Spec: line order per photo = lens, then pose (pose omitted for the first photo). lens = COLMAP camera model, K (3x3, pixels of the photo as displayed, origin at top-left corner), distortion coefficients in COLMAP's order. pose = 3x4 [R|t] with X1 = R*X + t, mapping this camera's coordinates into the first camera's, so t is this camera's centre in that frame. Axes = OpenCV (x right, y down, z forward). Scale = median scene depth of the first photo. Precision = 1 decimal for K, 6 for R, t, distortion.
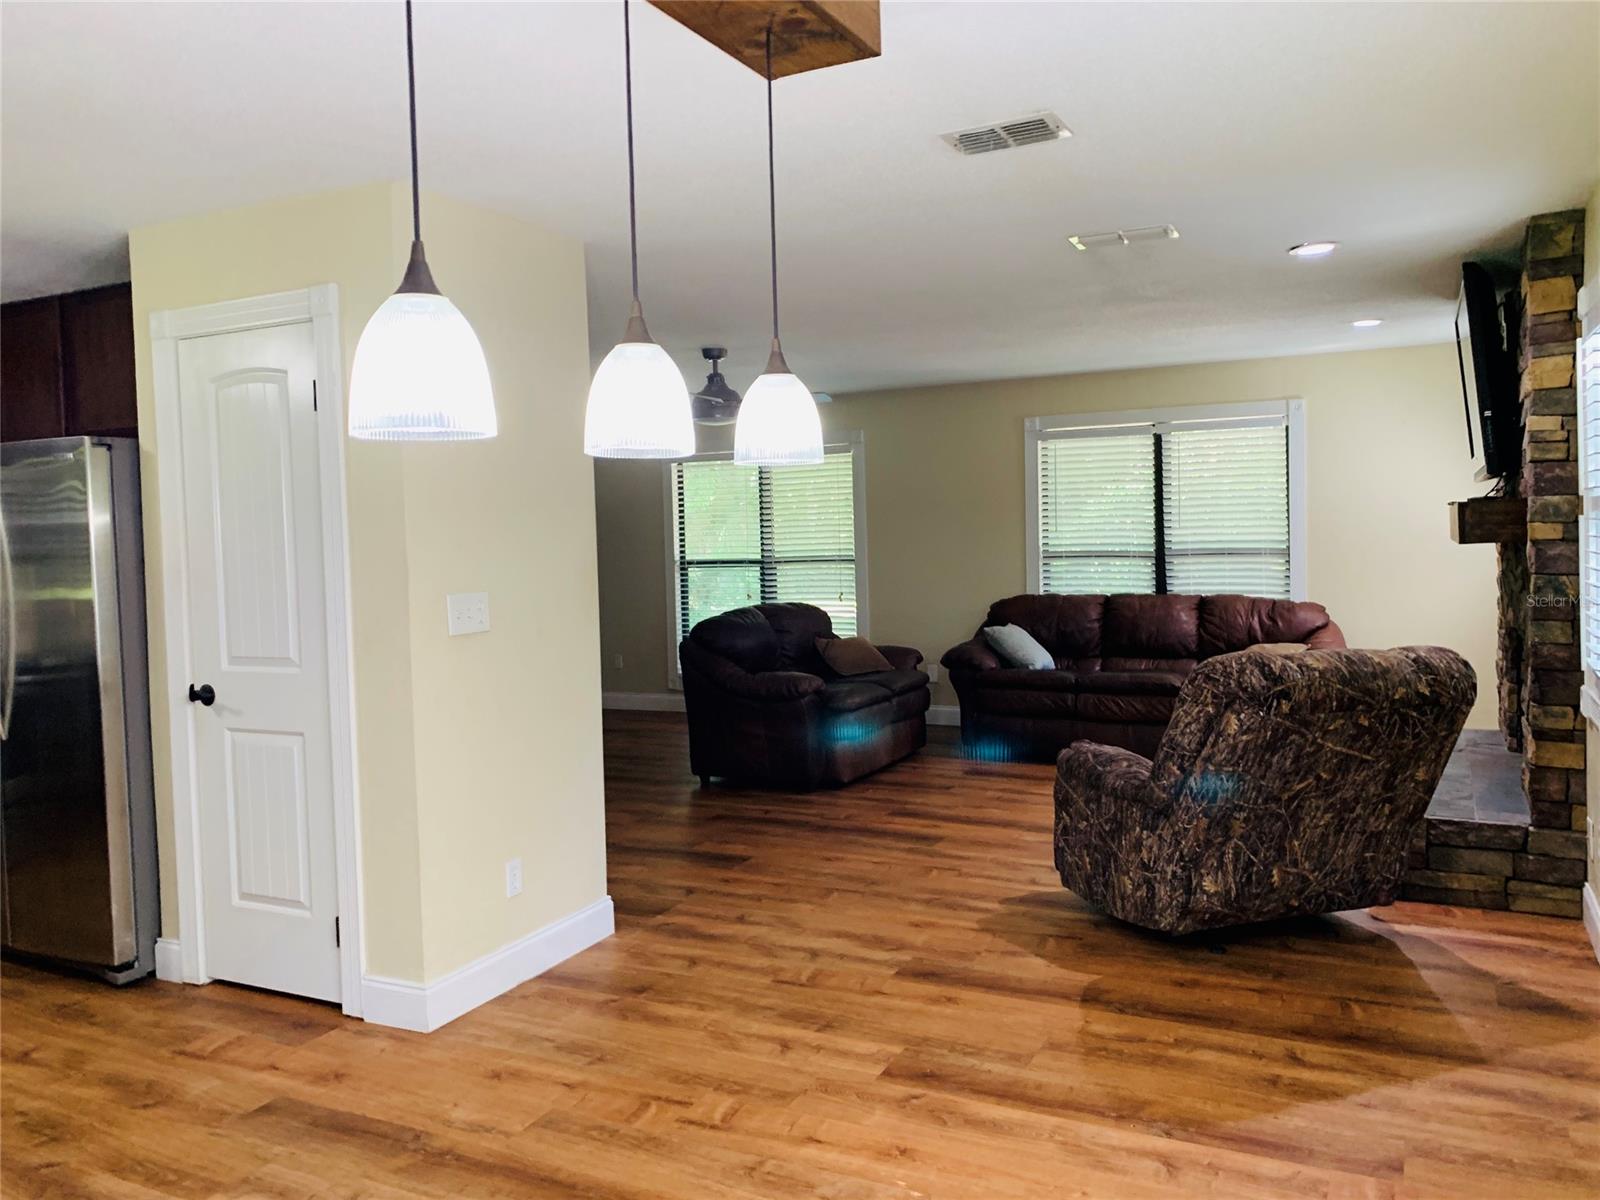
lens RADIAL K [[1223.2, 0, 793.1], [0, 1223.2, 579.9], [0, 0, 1]] dist [0.072588, -0.147822]
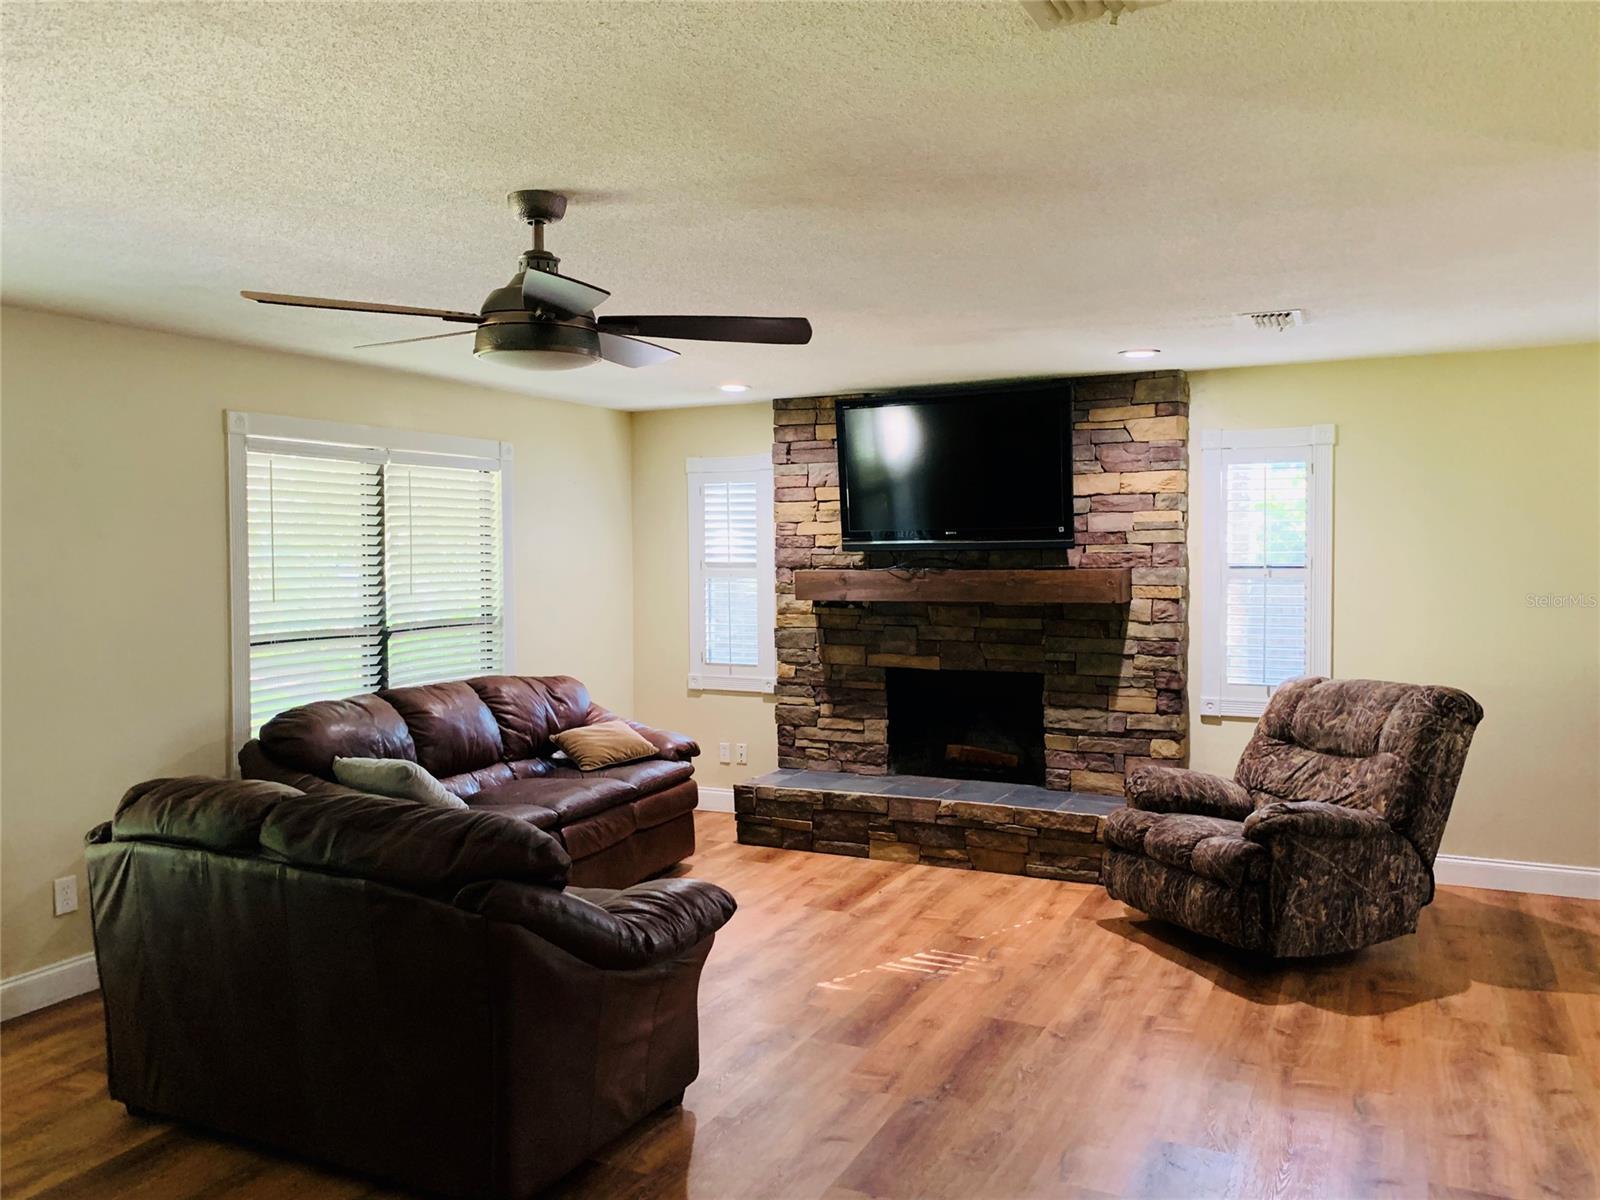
lens RADIAL K [[1230.2, 0, 800.0], [0, 1230.2, 600.0], [0, 0, 1]] dist [0.027055, -0.032192]
pose [[-0.020783, -0.019462, 0.999595, -0.794562], [0.048446, 0.998616, 0.020450, -0.078823], [-0.998610, 0.048851, -0.019811, 1.461369]]
